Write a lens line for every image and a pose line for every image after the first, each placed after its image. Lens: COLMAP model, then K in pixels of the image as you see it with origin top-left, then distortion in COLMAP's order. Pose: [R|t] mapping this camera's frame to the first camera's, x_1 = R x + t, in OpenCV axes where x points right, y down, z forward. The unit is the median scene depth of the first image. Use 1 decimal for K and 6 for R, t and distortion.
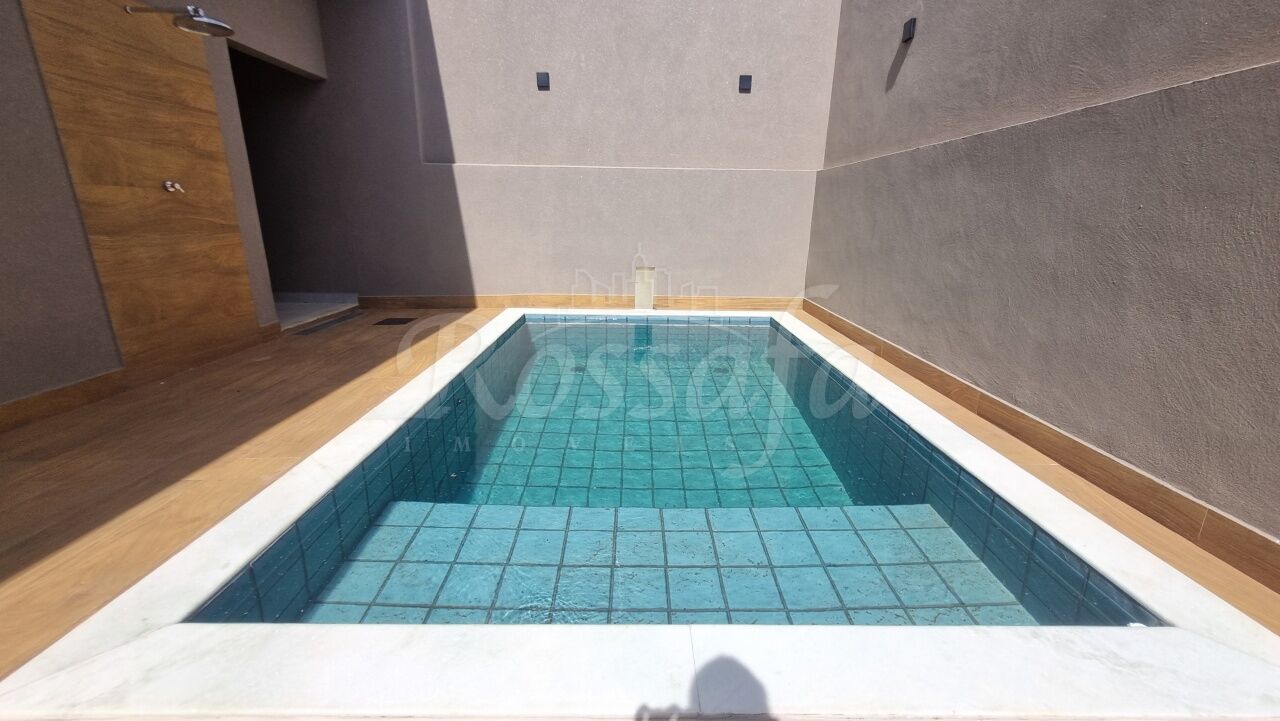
lens RADIAL K [[502.7, 0, 638.7], [0, 502.7, 350.8], [0, 0, 1]] dist [0.011229, -0.001952]
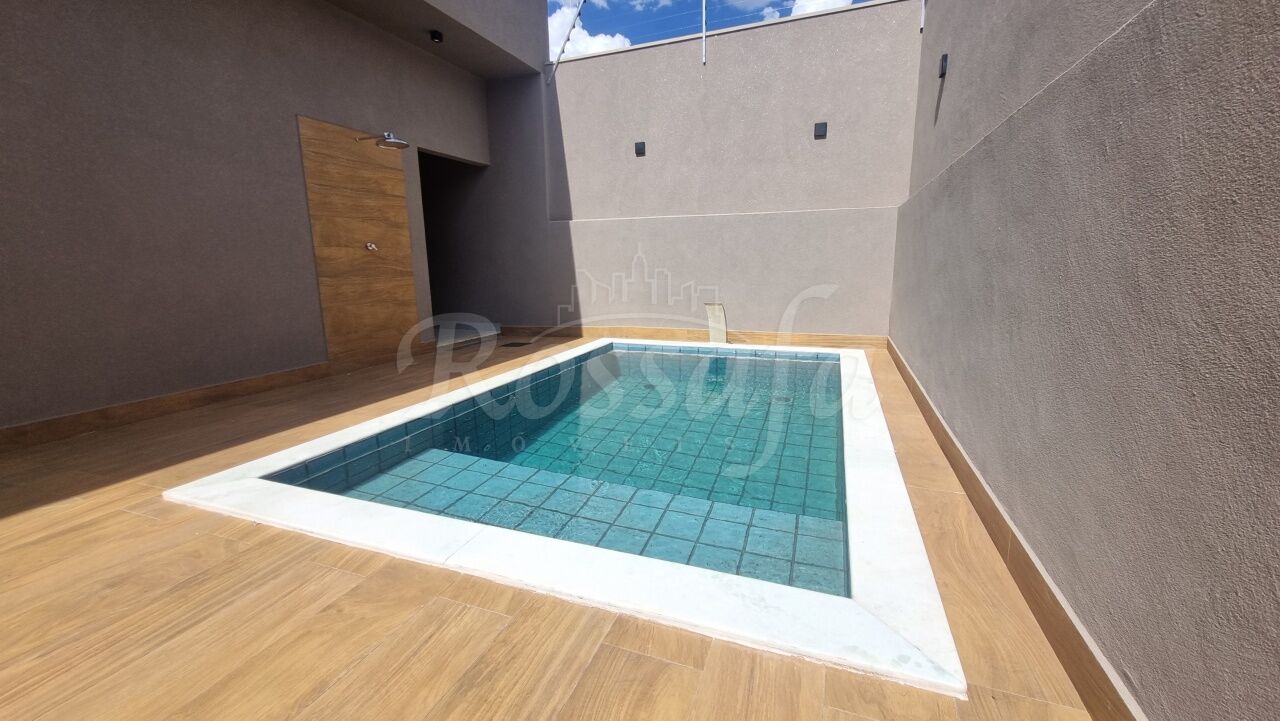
lens RADIAL K [[502.7, 0, 638.1], [0, 502.7, 350.4], [0, 0, 1]] dist [0.011229, -0.001952]
pose [[0.932220, 0.038417, -0.359848, 0.363691], [-0.070527, 0.994570, -0.076526, 0.043486], [0.354954, 0.096718, 0.929867, -0.089224]]
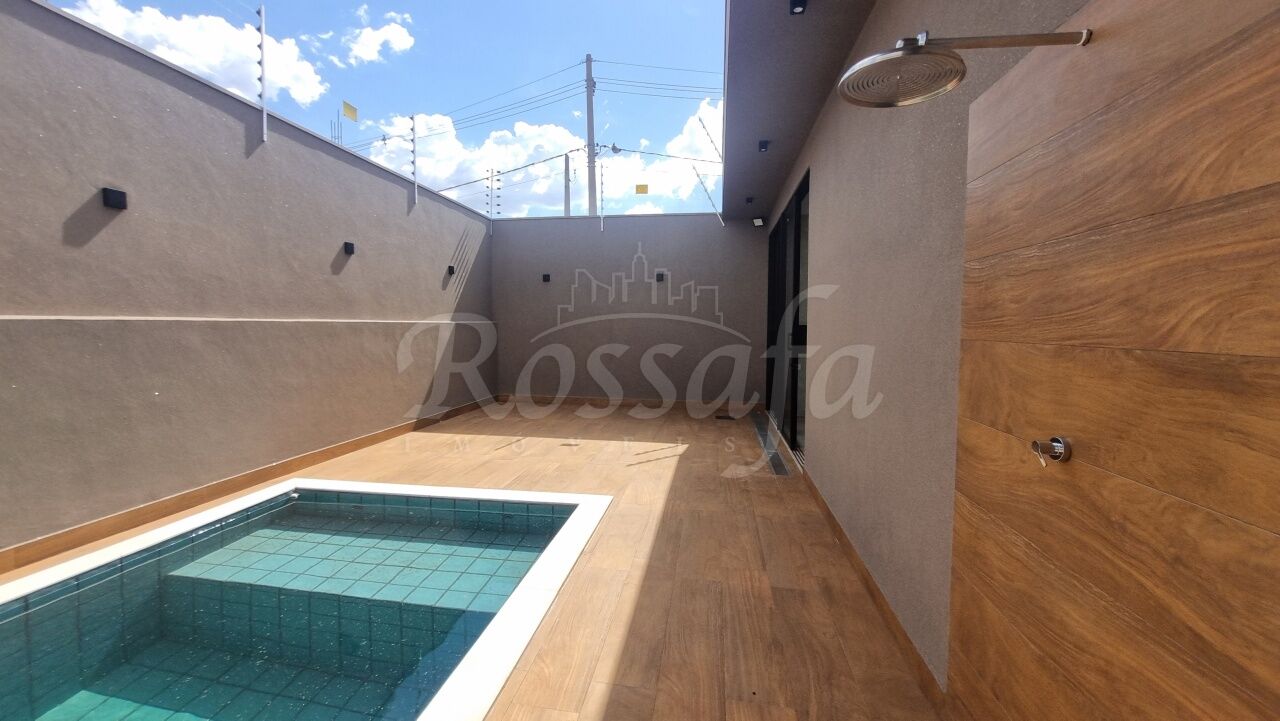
lens RADIAL K [[502.7, 0, 639.6], [0, 502.7, 348.1], [0, 0, 1]] dist [0.011229, -0.001952]
pose [[-0.988359, -0.025621, 0.149967, -0.623804], [0.022232, 0.950815, 0.308961, -0.492012], [-0.150506, 0.308698, -0.939177, 1.302226]]
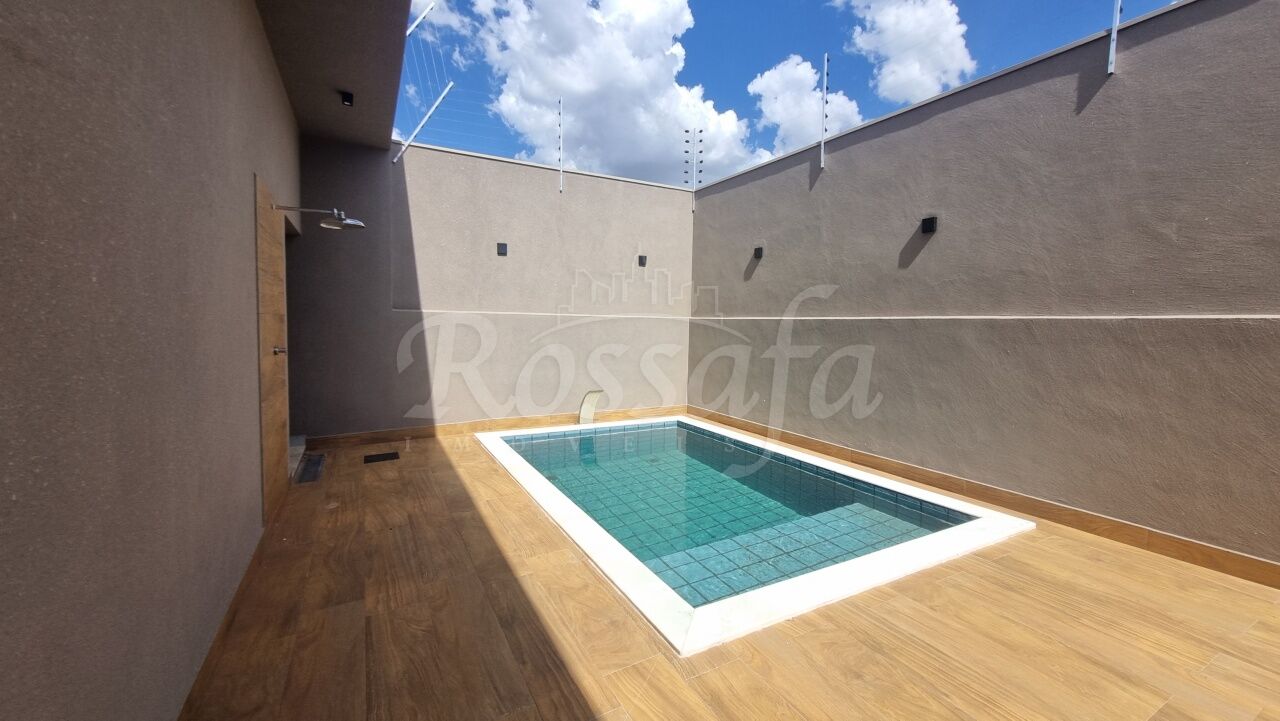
lens RADIAL K [[502.7, 0, 640.2], [0, 502.7, 351.8], [0, 0, 1]] dist [0.011229, -0.001952]
pose [[0.877502, -0.025845, 0.478876, -0.712237], [0.122193, 0.977639, -0.171146, -0.041077], [-0.463744, 0.208696, 0.861038, -0.268554]]
